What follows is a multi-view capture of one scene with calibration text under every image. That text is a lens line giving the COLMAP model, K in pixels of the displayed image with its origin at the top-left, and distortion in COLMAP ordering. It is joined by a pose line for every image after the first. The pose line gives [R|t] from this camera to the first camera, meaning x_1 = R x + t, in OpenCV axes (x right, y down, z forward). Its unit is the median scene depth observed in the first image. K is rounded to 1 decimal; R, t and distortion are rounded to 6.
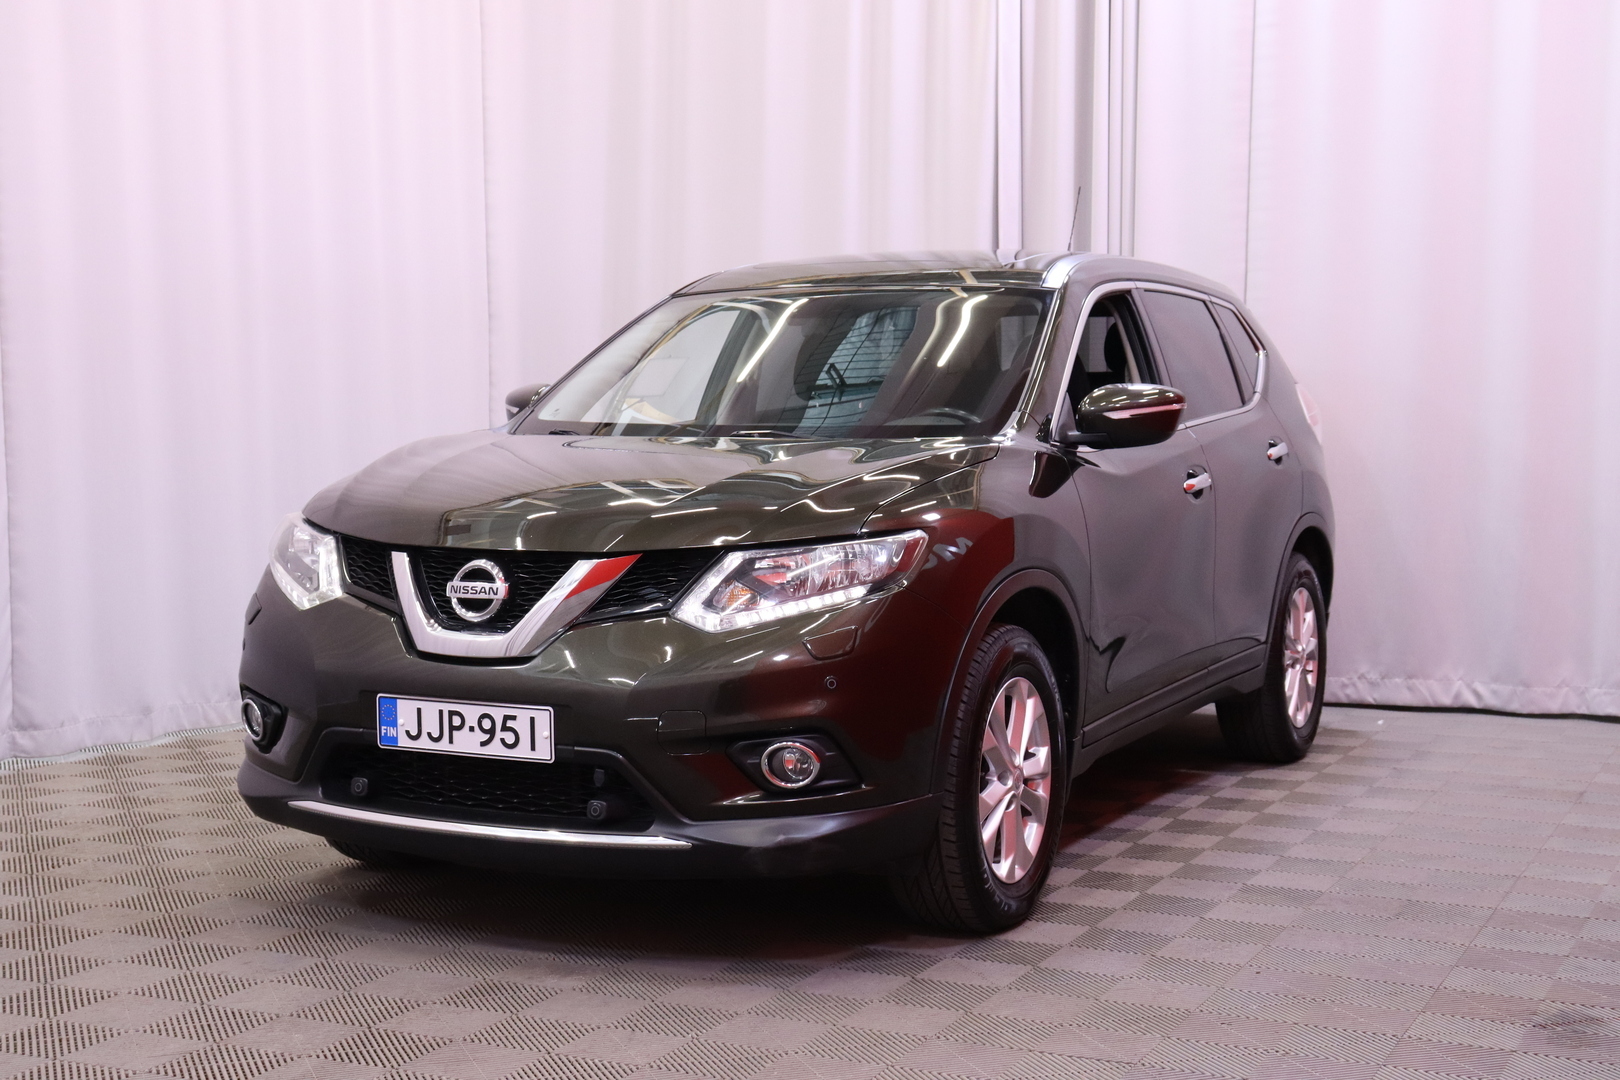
lens RADIAL K [[2306.5, 0, 753.1], [0, 2306.5, 539.2], [0, 0, 1]] dist [-0.022335, 0.759753]
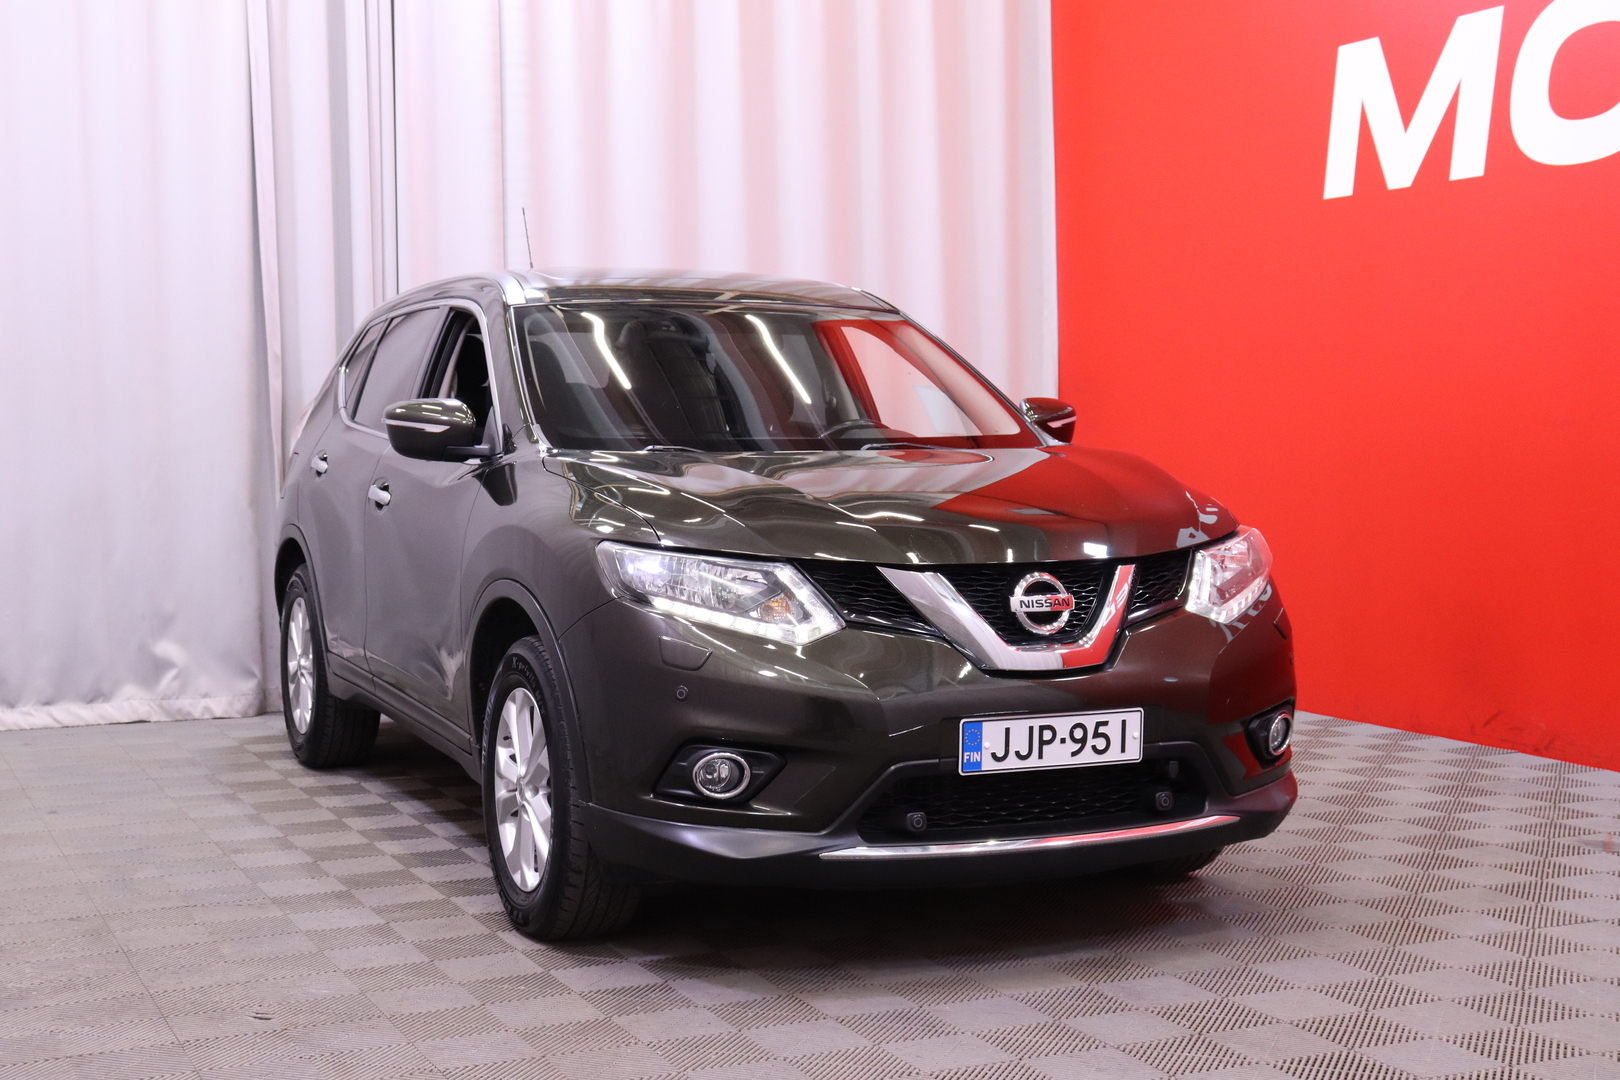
lens RADIAL K [[2201.2, 0, 783.5], [0, 2201.2, 552.7], [0, 0, 1]] dist [0.095044, 0.026861]
pose [[0.637915, -0.055884, 0.768076, -0.928933], [0.054597, 0.998136, 0.027279, -0.032185], [-0.768169, 0.024533, 0.639777, 0.474451]]
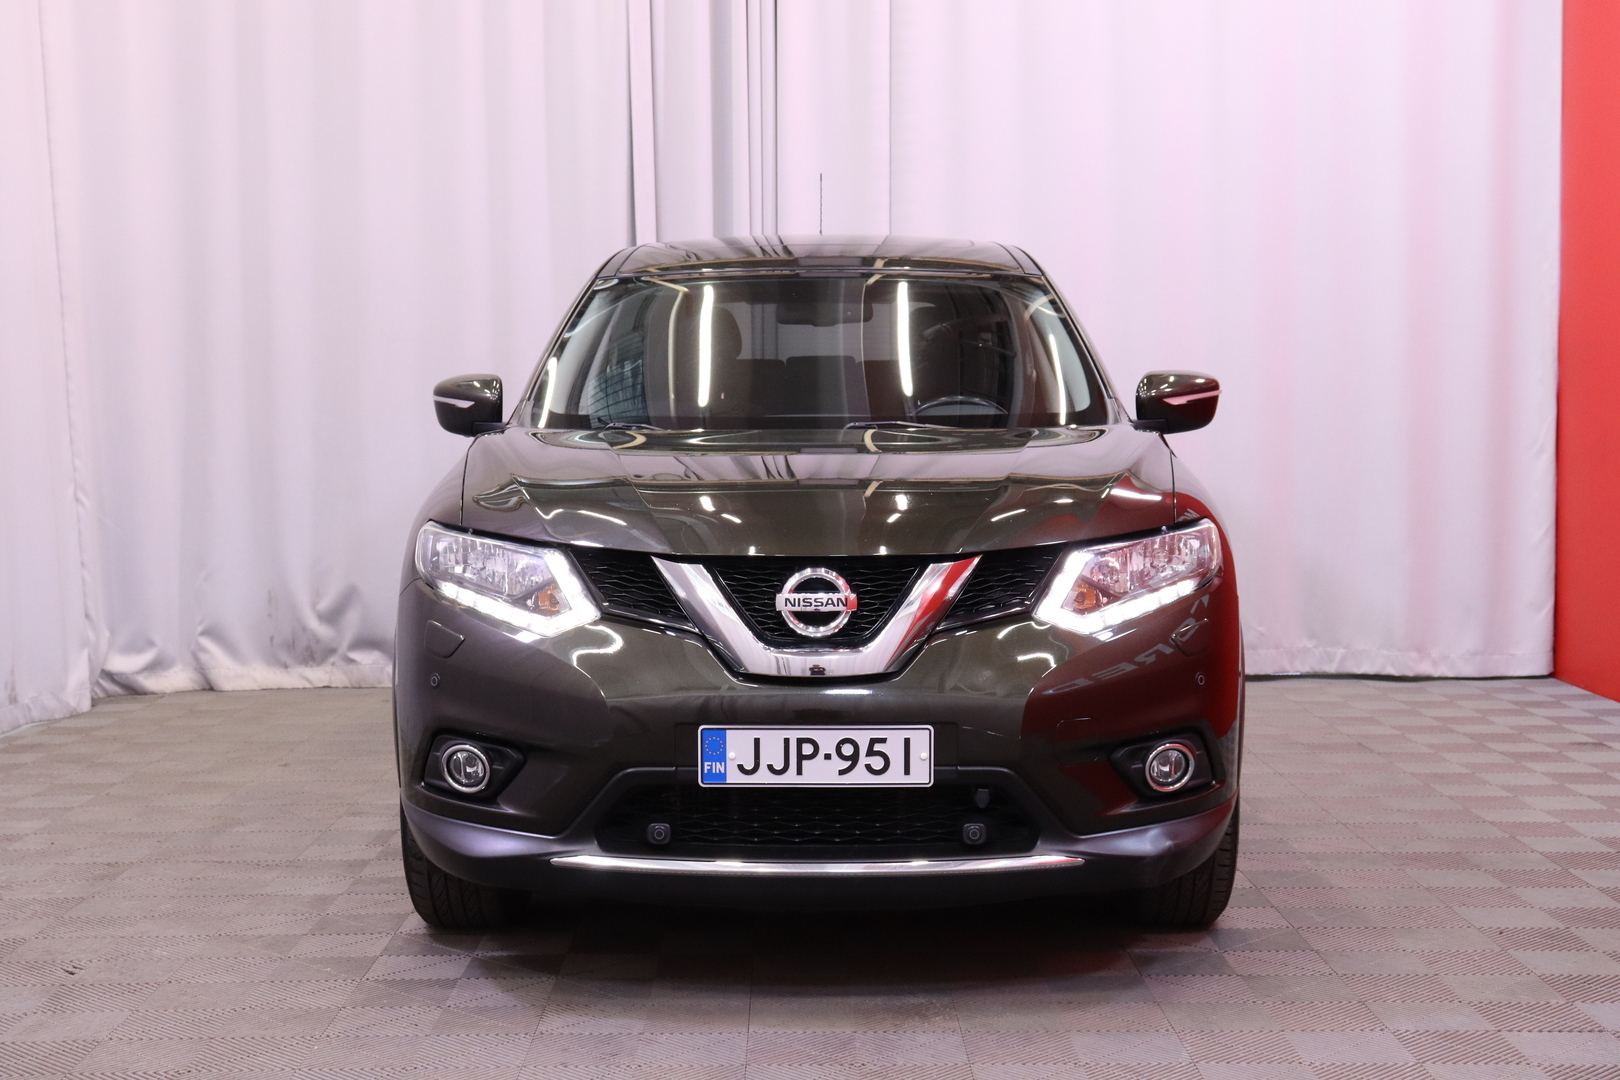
lens RADIAL K [[2306.5, 0, 753.1], [0, 2306.5, 539.2], [0, 0, 1]] dist [-0.022335, 0.759753]
pose [[0.902233, -0.036896, 0.429669, -0.528800], [0.035166, 0.999310, 0.011970, -0.014132], [-0.429814, 0.004310, 0.902907, 0.199756]]
